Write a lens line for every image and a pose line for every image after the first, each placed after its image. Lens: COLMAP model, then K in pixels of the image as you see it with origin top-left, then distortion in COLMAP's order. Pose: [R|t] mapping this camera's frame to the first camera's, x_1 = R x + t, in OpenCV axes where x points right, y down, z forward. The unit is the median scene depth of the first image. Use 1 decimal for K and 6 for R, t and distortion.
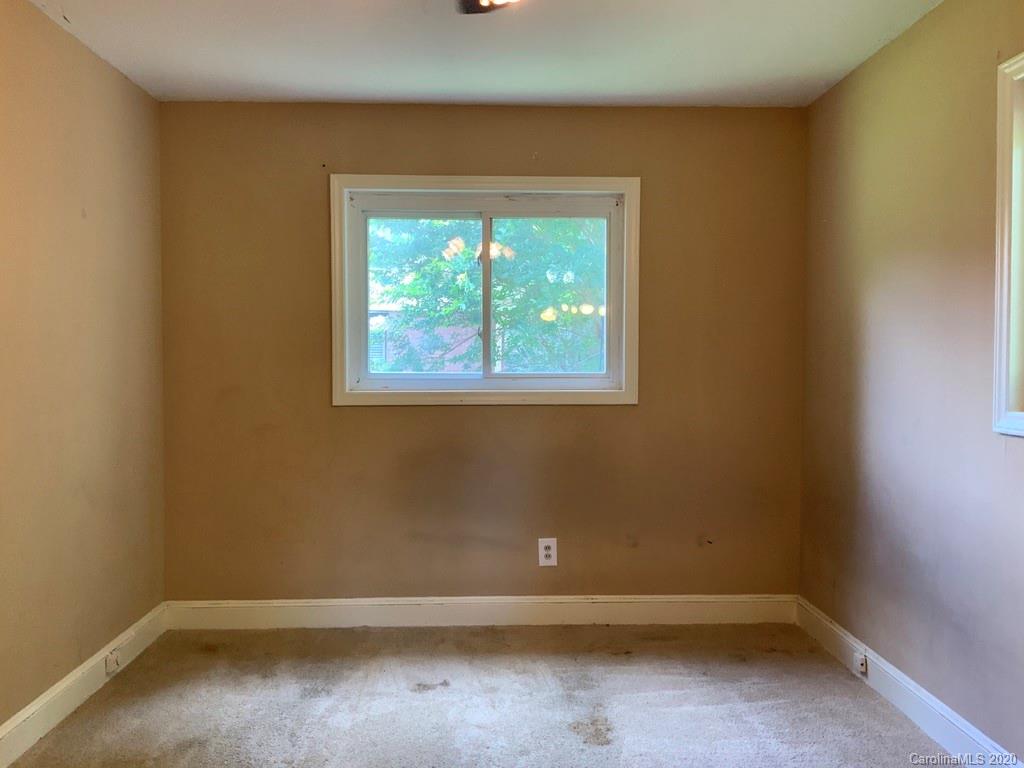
lens RADIAL K [[851.4, 0, 509.1], [0, 851.4, 377.2], [0, 0, 1]] dist [0.064229, -0.087249]
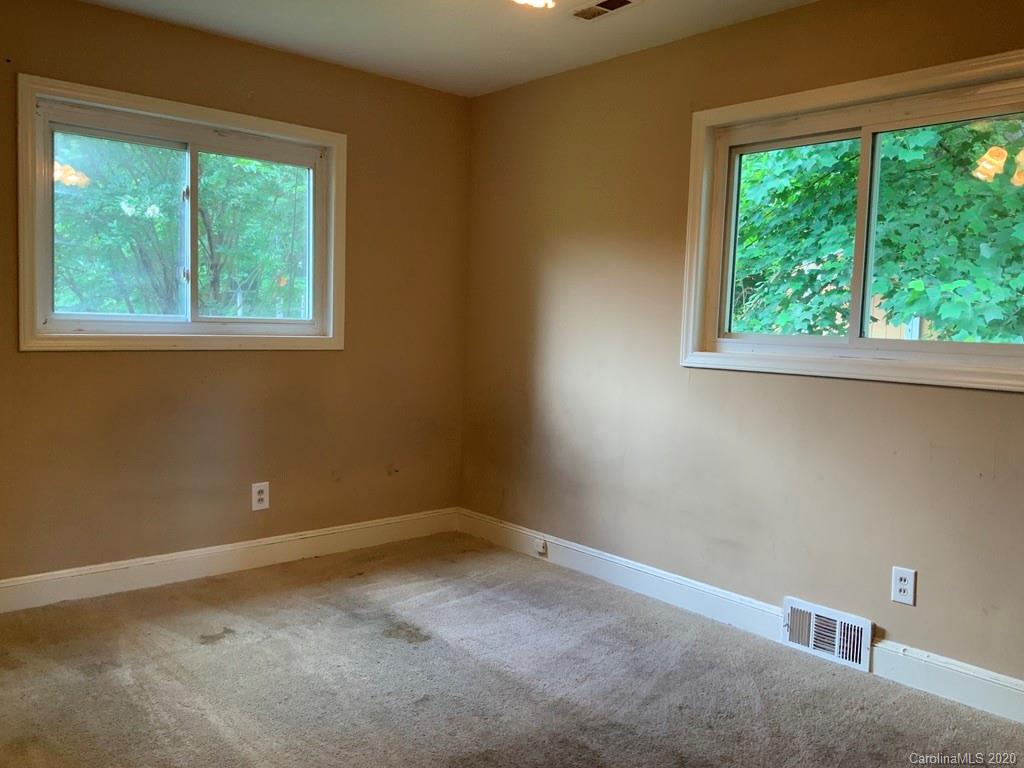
lens RADIAL K [[851.4, 0, 522.0], [0, 851.4, 381.1], [0, 0, 1]] dist [0.064229, -0.087249]
pose [[0.772261, -0.025621, 0.634788, -0.367592], [-0.014678, 0.998200, 0.058146, 0.005571], [-0.635136, -0.054221, 0.770495, 0.029448]]
